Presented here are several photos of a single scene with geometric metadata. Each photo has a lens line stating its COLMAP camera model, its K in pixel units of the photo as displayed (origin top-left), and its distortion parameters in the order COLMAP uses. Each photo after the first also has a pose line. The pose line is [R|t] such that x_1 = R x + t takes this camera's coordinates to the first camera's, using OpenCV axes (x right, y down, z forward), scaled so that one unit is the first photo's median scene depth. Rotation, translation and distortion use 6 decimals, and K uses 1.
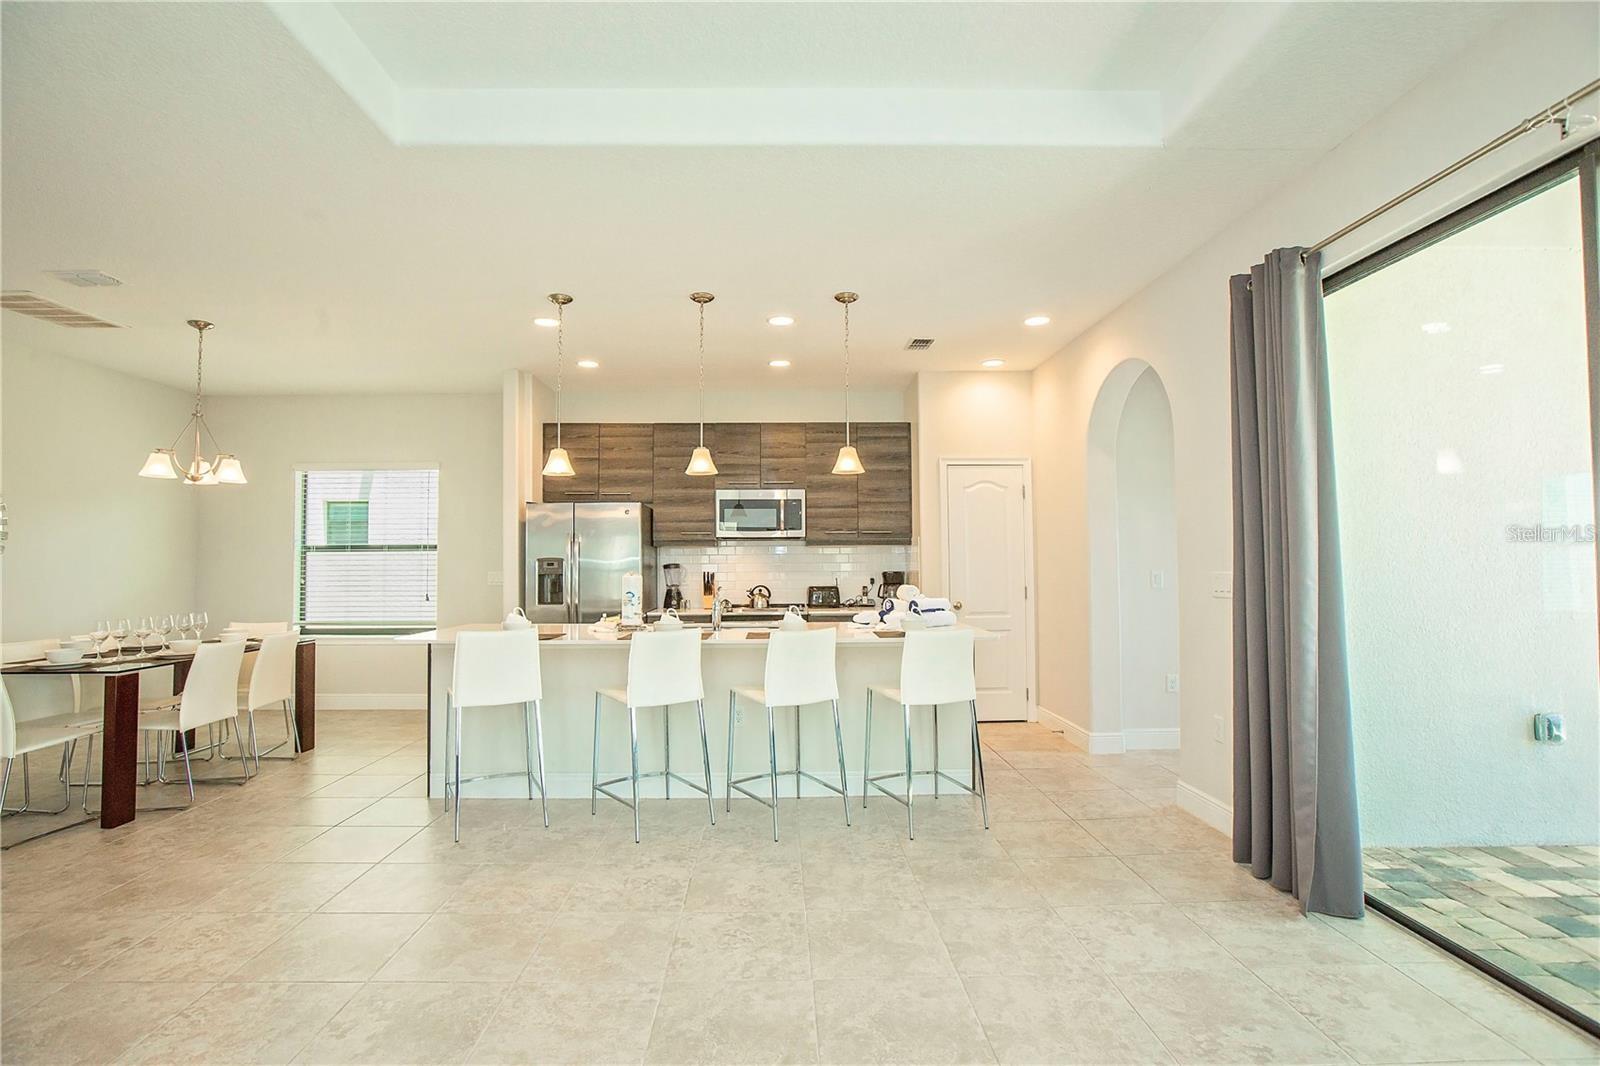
lens RADIAL K [[753.9, 0, 788.6], [0, 753.9, 534.7], [0, 0, 1]] dist [-0.041219, 0.011555]
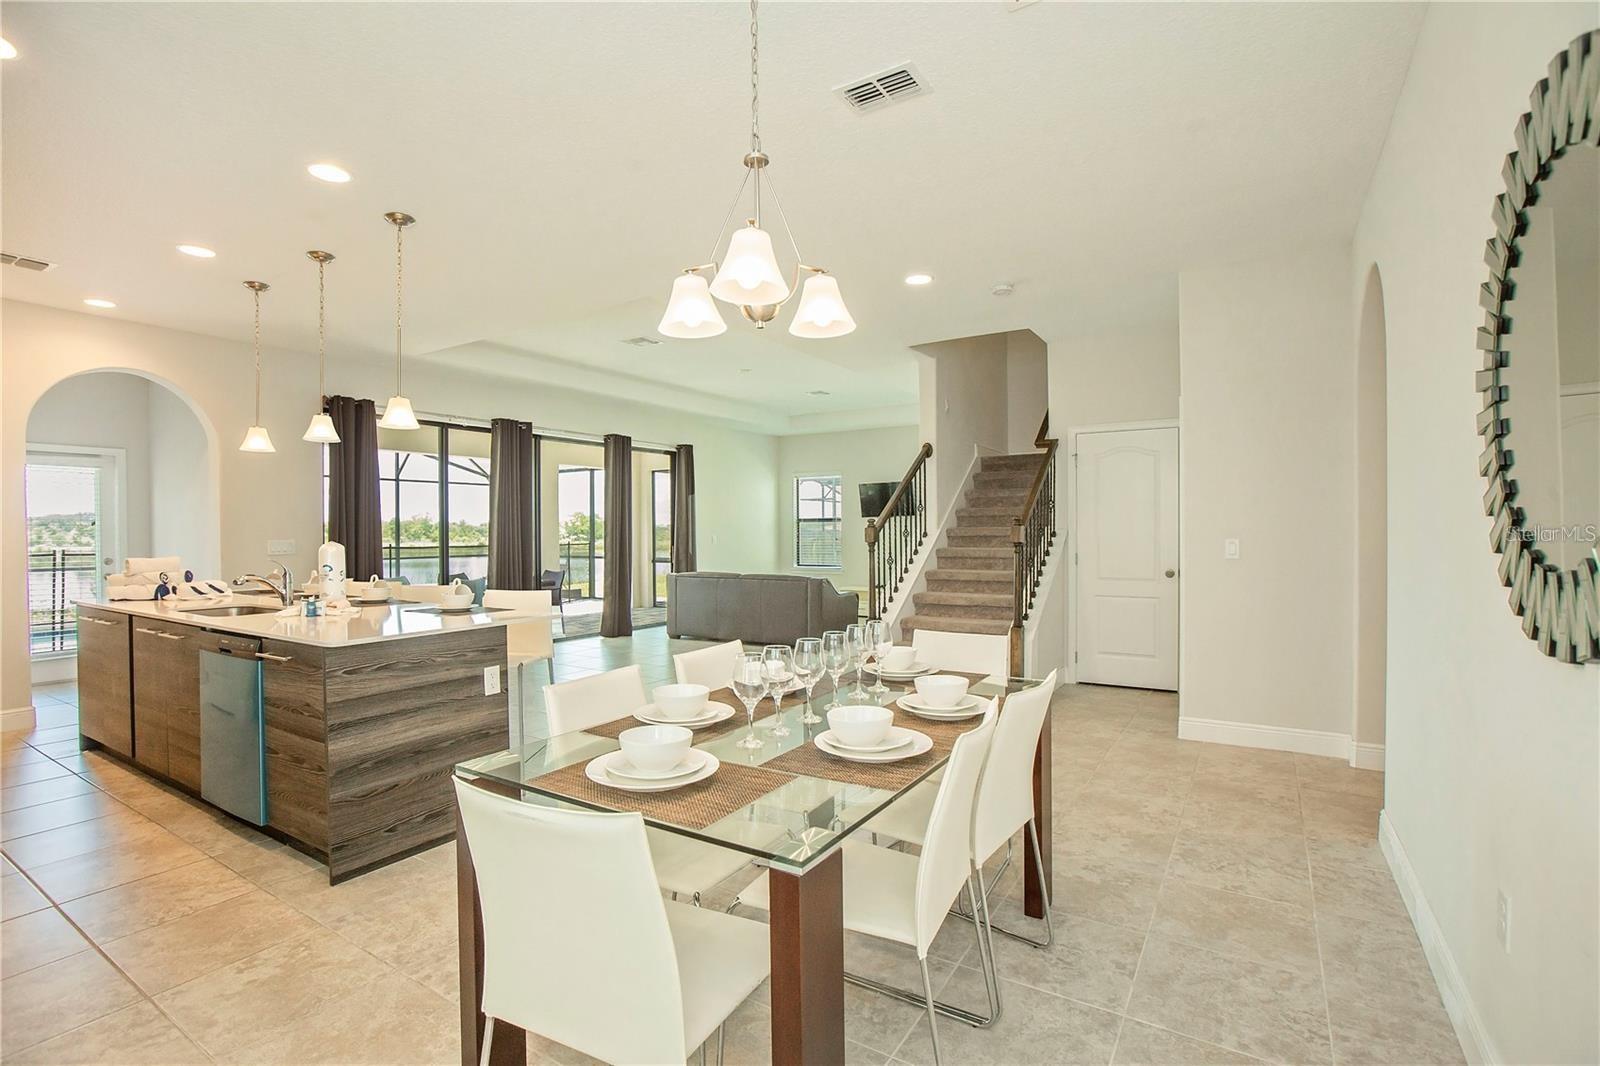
lens RADIAL K [[747.1, 0, 791.0], [0, 747.1, 538.0], [0, 0, 1]] dist [-0.052858, 0.016355]
pose [[-0.832811, 0.005536, 0.553530, -0.765979], [-0.011083, 0.999583, -0.026672, 0.042240], [-0.553446, -0.028348, -0.832402, 0.971699]]
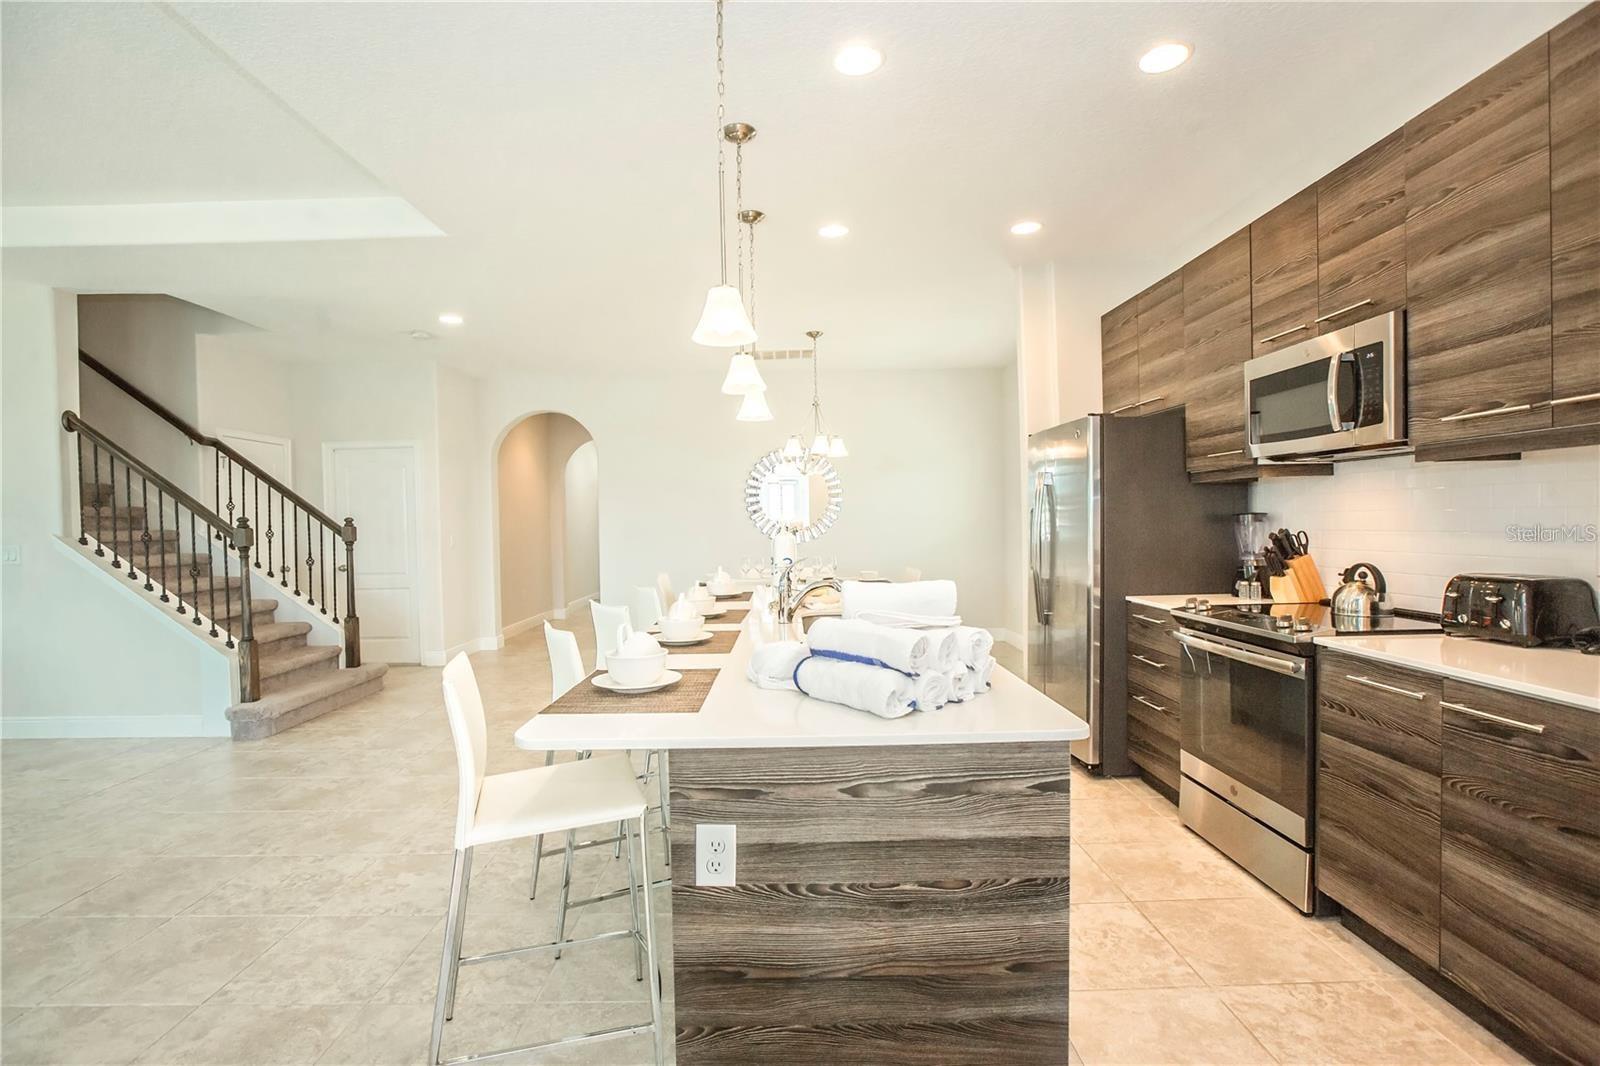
lens RADIAL K [[747.1, 0, 791.0], [0, 747.1, 538.0], [0, 0, 1]] dist [-0.052858, 0.016355]
pose [[-0.011063, 0.027797, -0.999552, 0.381842], [0.055491, 0.998090, 0.027142, 0.024829], [0.998398, -0.055166, -0.012585, 0.703263]]
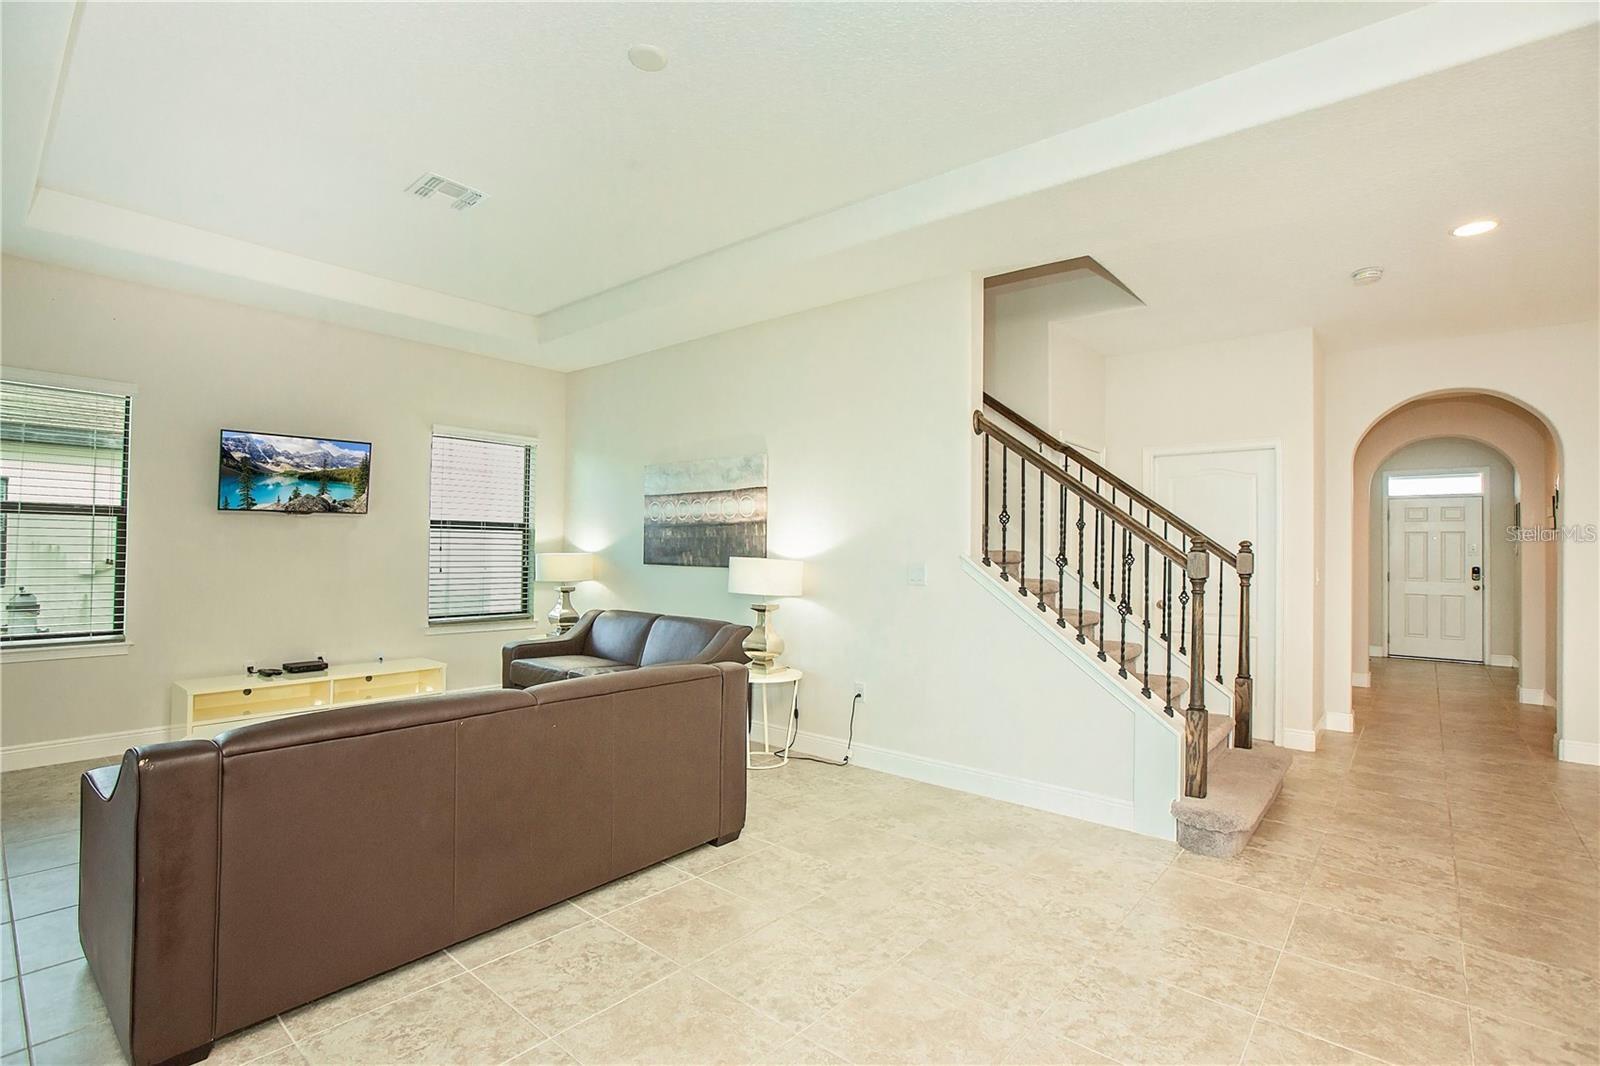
lens RADIAL K [[753.9, 0, 788.6], [0, 753.9, 534.7], [0, 0, 1]] dist [-0.041219, 0.011555]
pose [[-0.688358, -0.020464, -0.725082, 0.251066], [0.015670, 0.998949, -0.043070, 0.010814], [0.725201, -0.041009, -0.687314, 0.311730]]
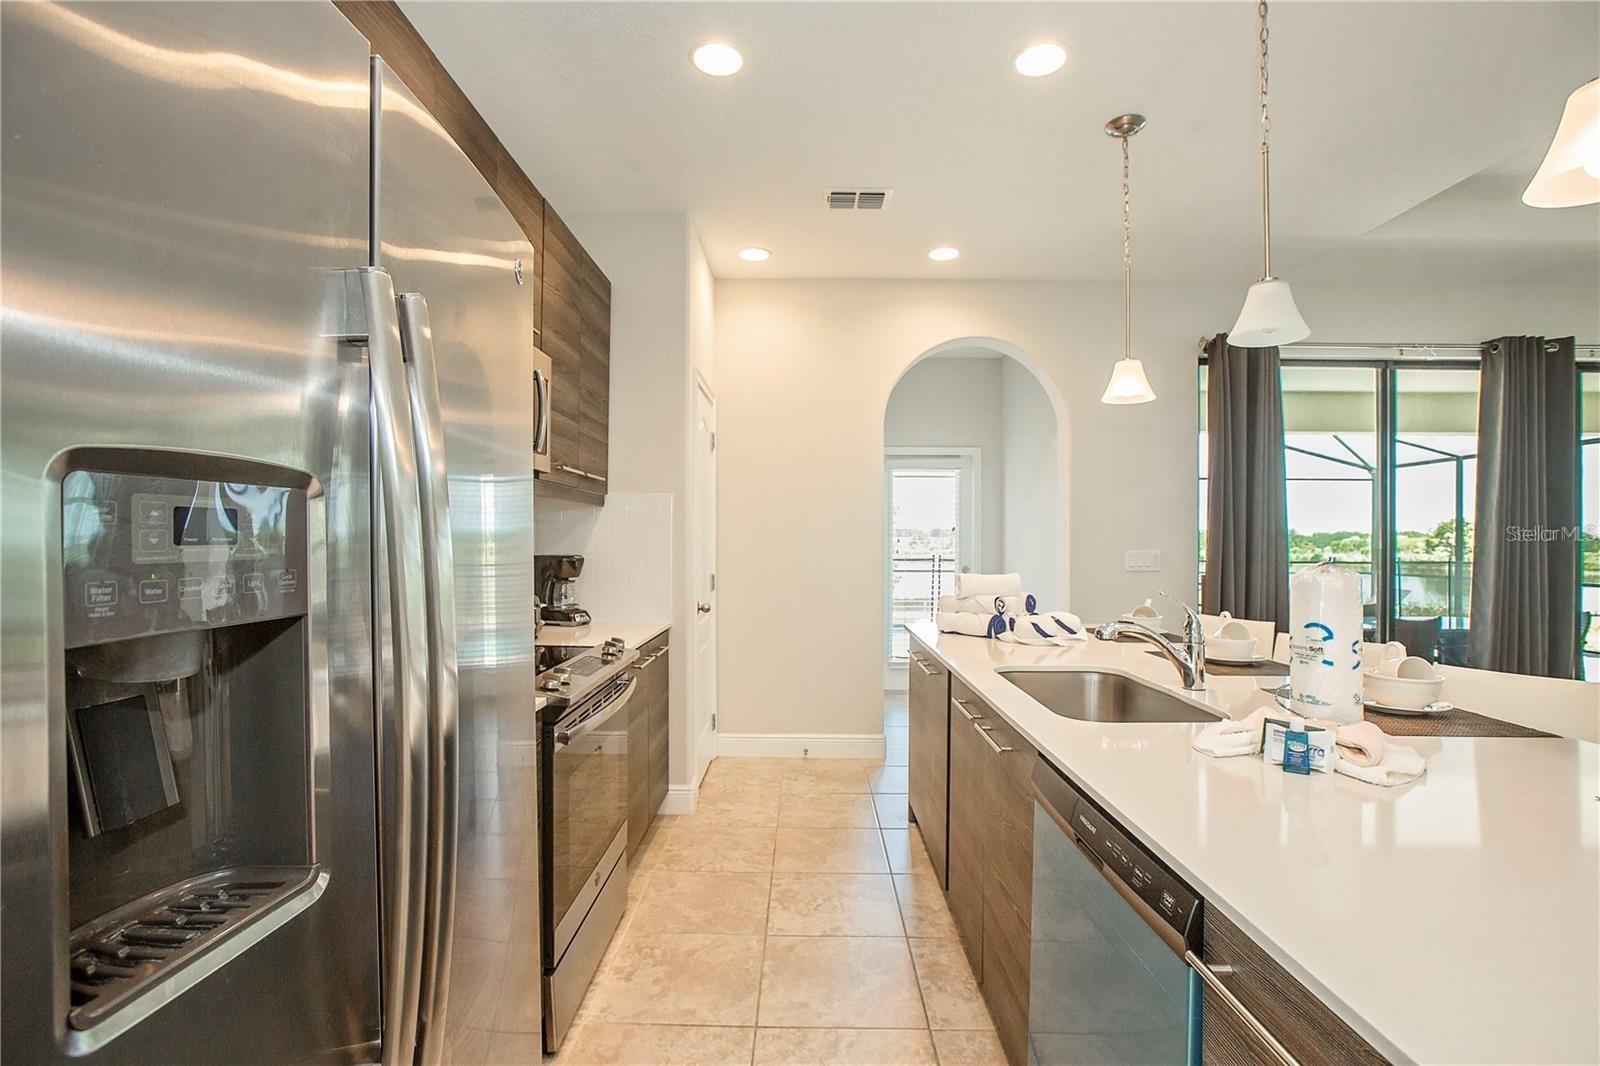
lens RADIAL K [[747.1, 0, 791.0], [0, 747.1, 538.0], [0, 0, 1]] dist [-0.052858, 0.016355]
pose [[0.035724, 0.010065, 0.999311, -0.374193], [-0.044376, 0.998979, -0.008475, 0.035453], [-0.998376, -0.044043, 0.036134, 0.847035]]
